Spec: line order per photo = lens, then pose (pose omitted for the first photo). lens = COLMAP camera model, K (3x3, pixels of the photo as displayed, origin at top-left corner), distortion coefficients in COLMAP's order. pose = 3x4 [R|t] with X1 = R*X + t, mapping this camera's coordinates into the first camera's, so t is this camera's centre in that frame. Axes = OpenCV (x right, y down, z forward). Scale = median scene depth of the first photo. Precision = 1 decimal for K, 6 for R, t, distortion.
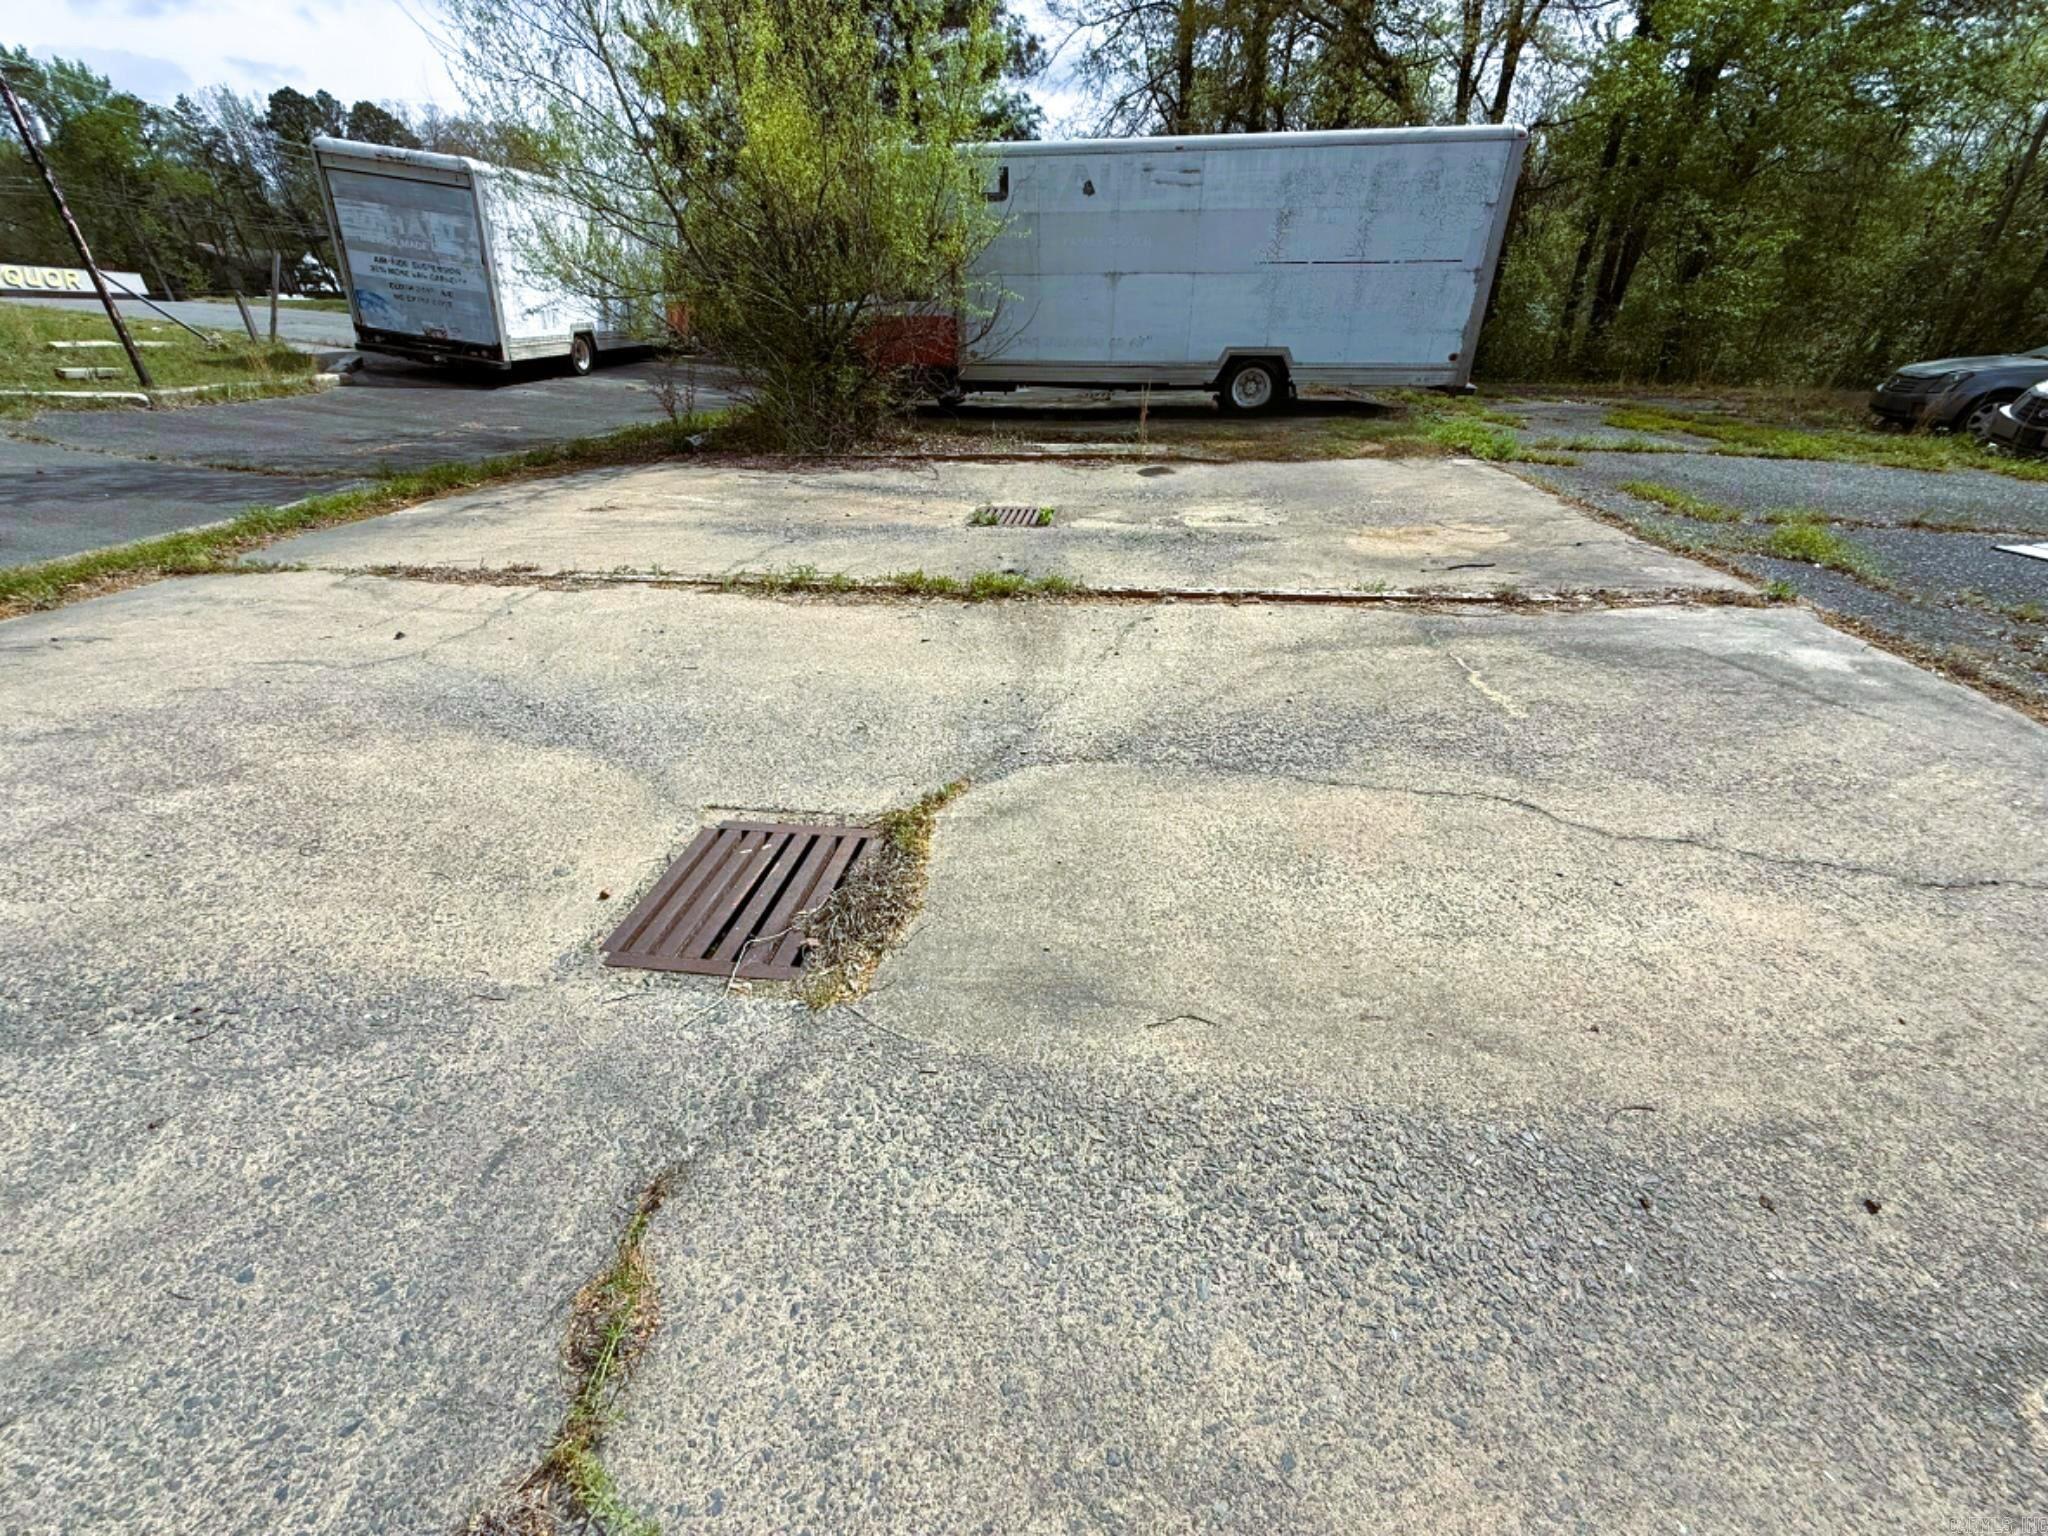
lens RADIAL K [[817.1, 0, 1024.0], [0, 817.1, 768.0], [0, 0, 1]] dist [-0.001377, -0.000003]
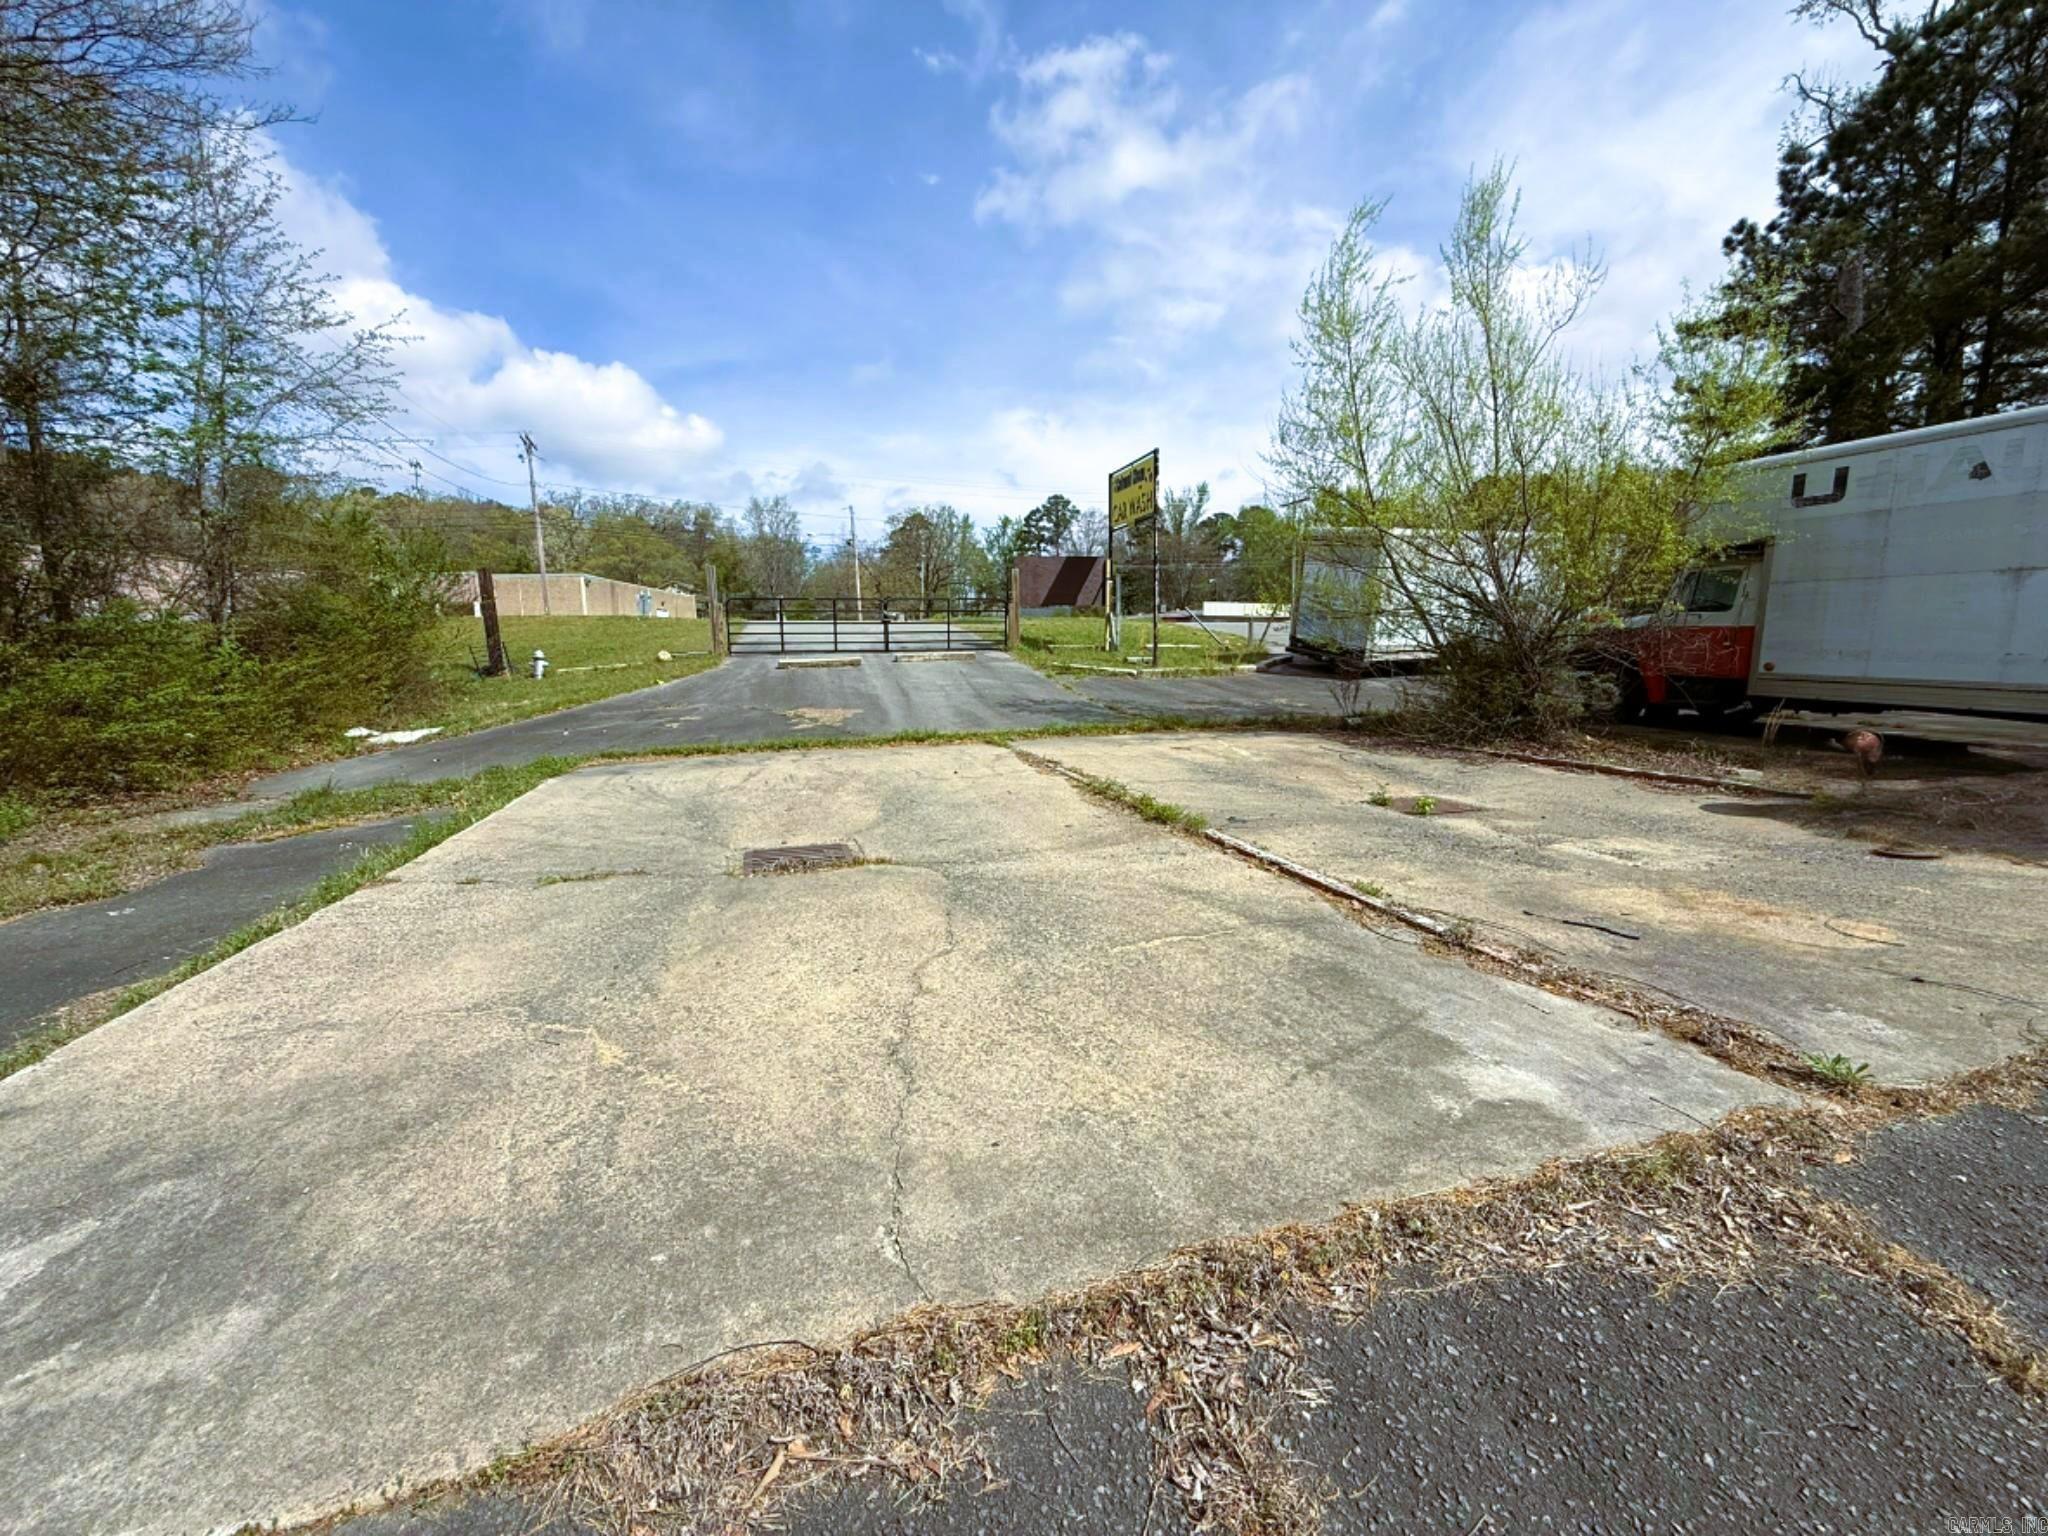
lens RADIAL K [[817.1, 0, 1024.0], [0, 817.1, 768.0], [0, 0, 1]] dist [-0.001377, -0.000003]
pose [[0.419090, 0.141971, -0.896777, 0.344304], [-0.429943, 0.900972, -0.058290, -0.039124], [0.799695, 0.409992, 0.438628, 0.071339]]
